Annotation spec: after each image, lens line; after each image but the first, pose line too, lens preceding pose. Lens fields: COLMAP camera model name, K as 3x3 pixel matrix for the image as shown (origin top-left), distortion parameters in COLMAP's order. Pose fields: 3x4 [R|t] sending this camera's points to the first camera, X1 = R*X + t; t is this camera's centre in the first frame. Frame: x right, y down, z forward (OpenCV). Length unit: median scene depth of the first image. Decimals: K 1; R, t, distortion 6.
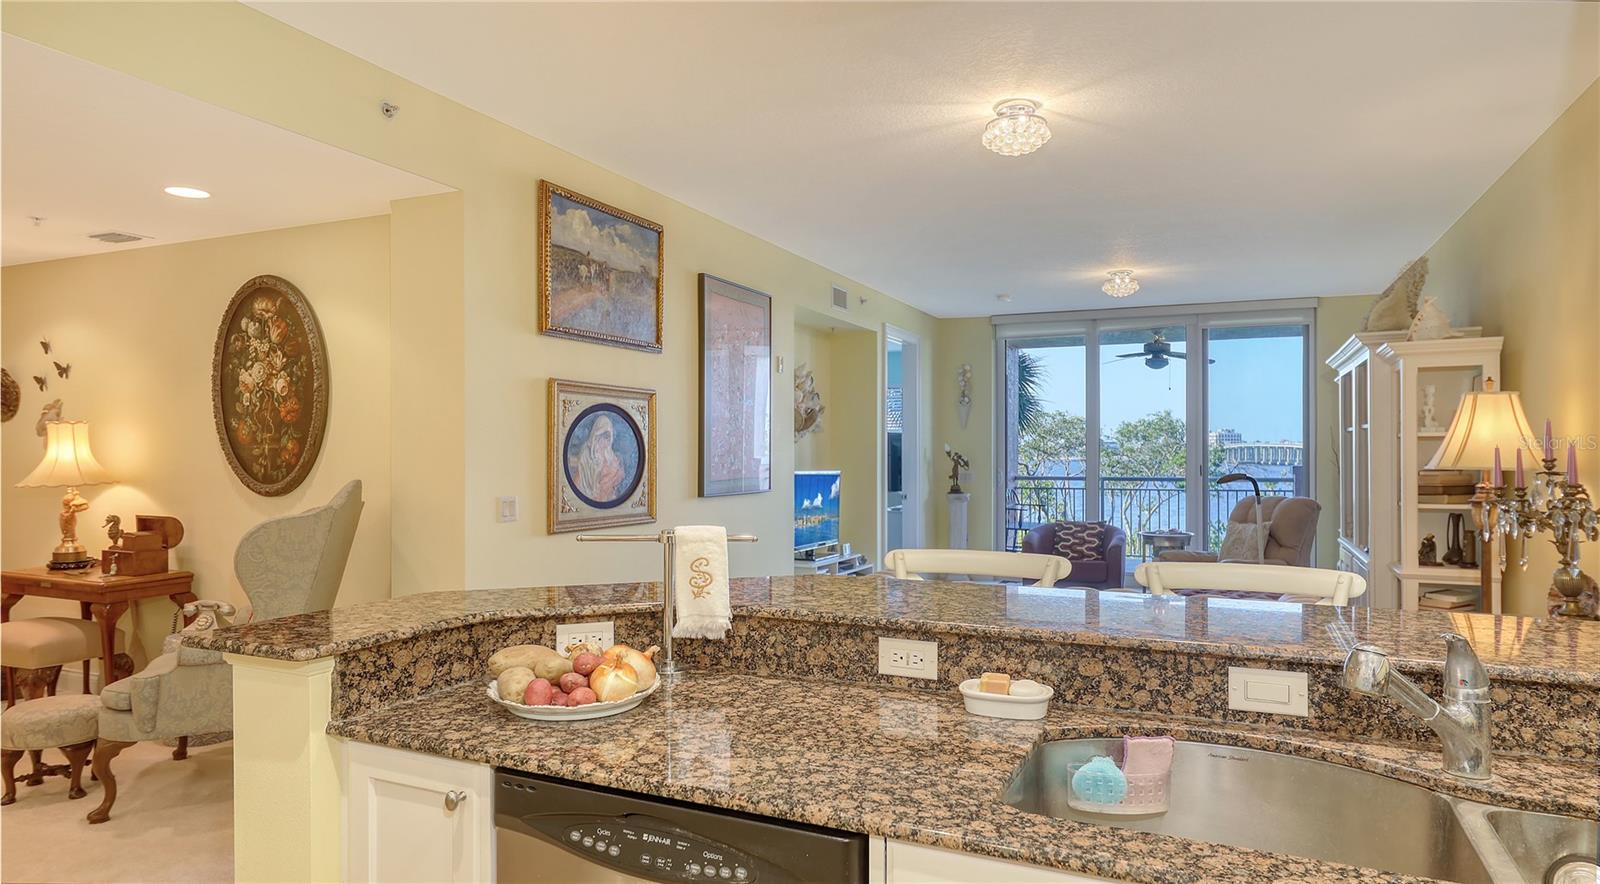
lens RADIAL K [[969.4, 0, 787.5], [0, 969.4, 450.1], [0, 0, 1]] dist [0.001207, 0.004791]
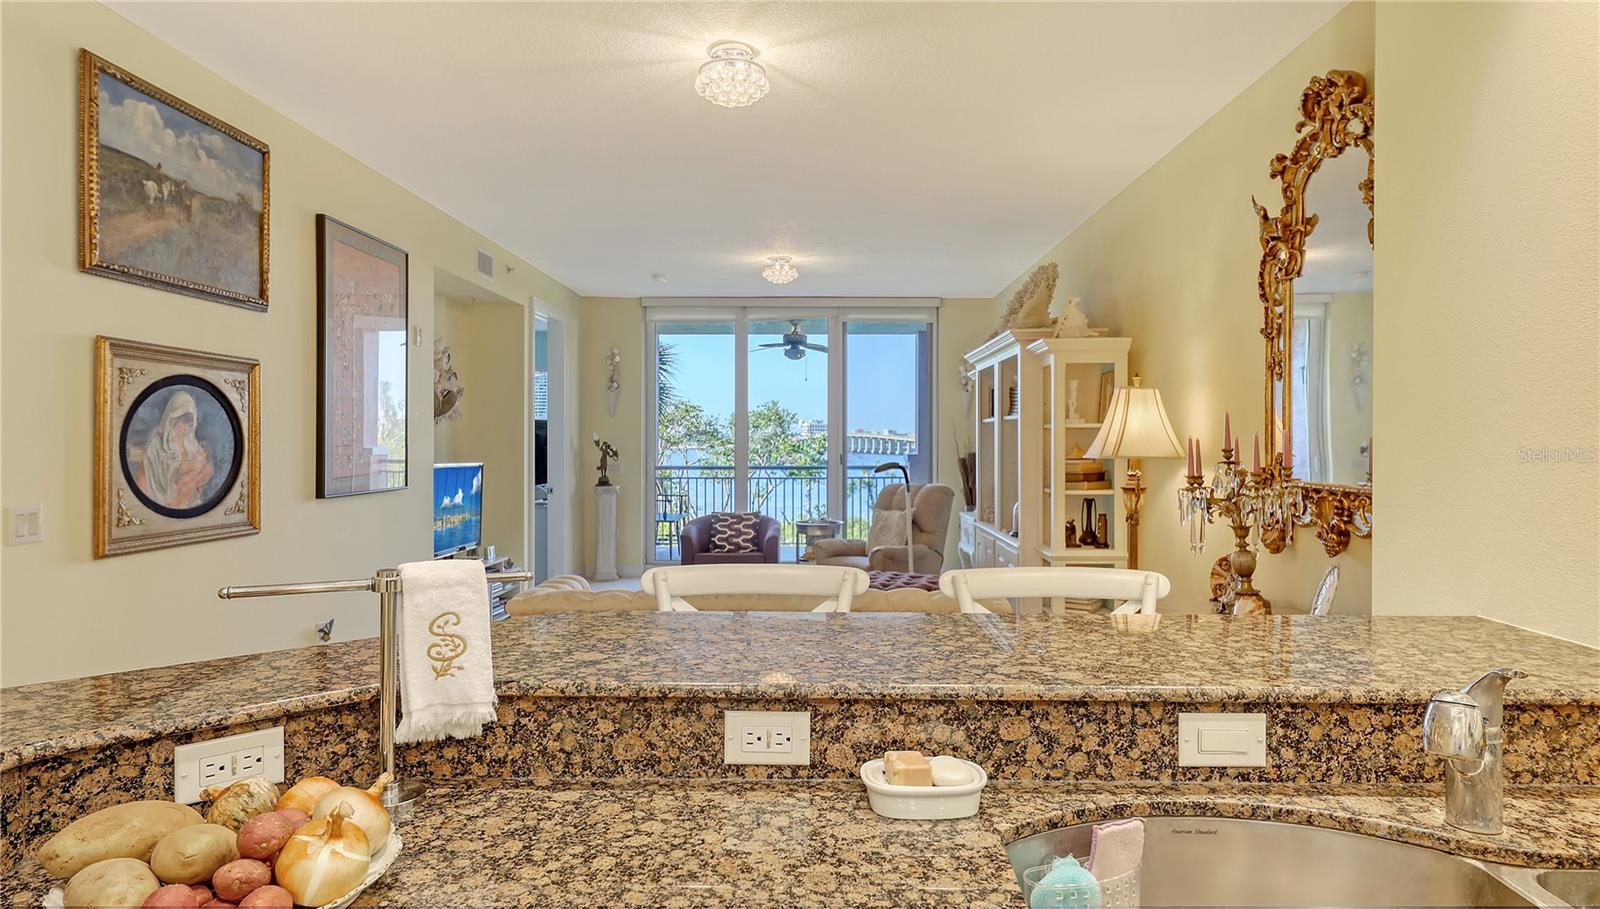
lens RADIAL K [[974.8, 0, 792.8], [0, 974.8, 444.3], [0, 0, 1]] dist [0.002525, 0.003726]
pose [[0.919840, 0.000055, 0.392293, -0.057472], [-0.002264, 0.999984, 0.005169, -0.000517], [-0.392287, -0.005643, 0.919826, 0.146743]]
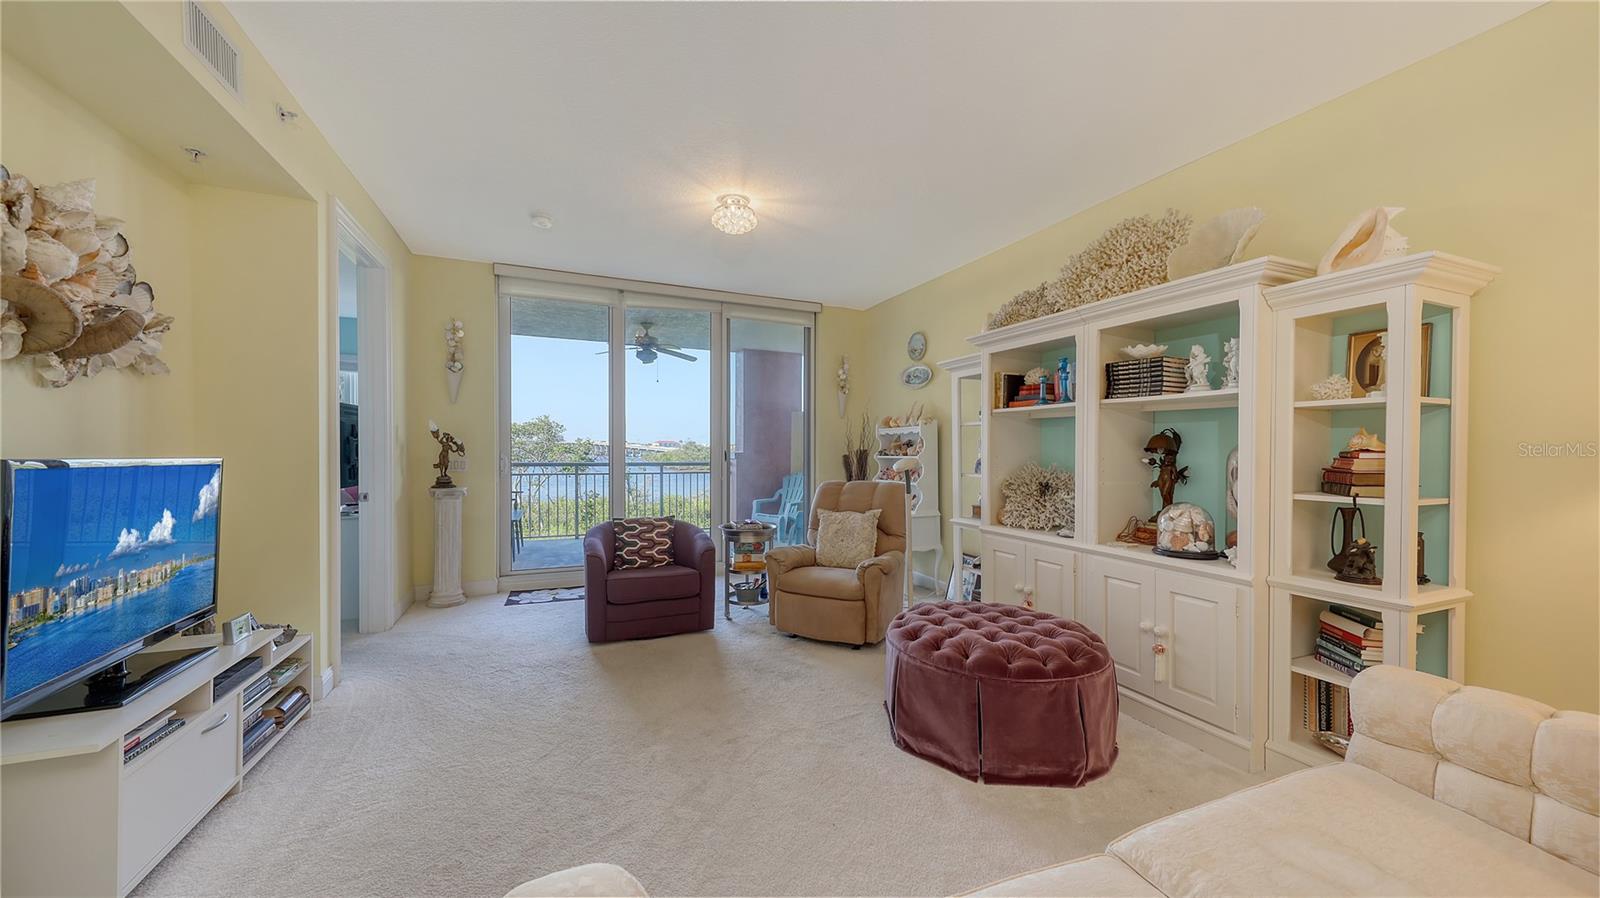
lens RADIAL K [[579.8, 0, 809.6], [0, 579.8, 455.5], [0, 0, 1]] dist [0.008702, -0.000050]
pose [[0.663385, -0.001721, 0.748277, 0.050392], [-0.010968, 0.999868, 0.012023, 0.024316], [-0.748198, -0.016183, 0.663278, 1.044024]]
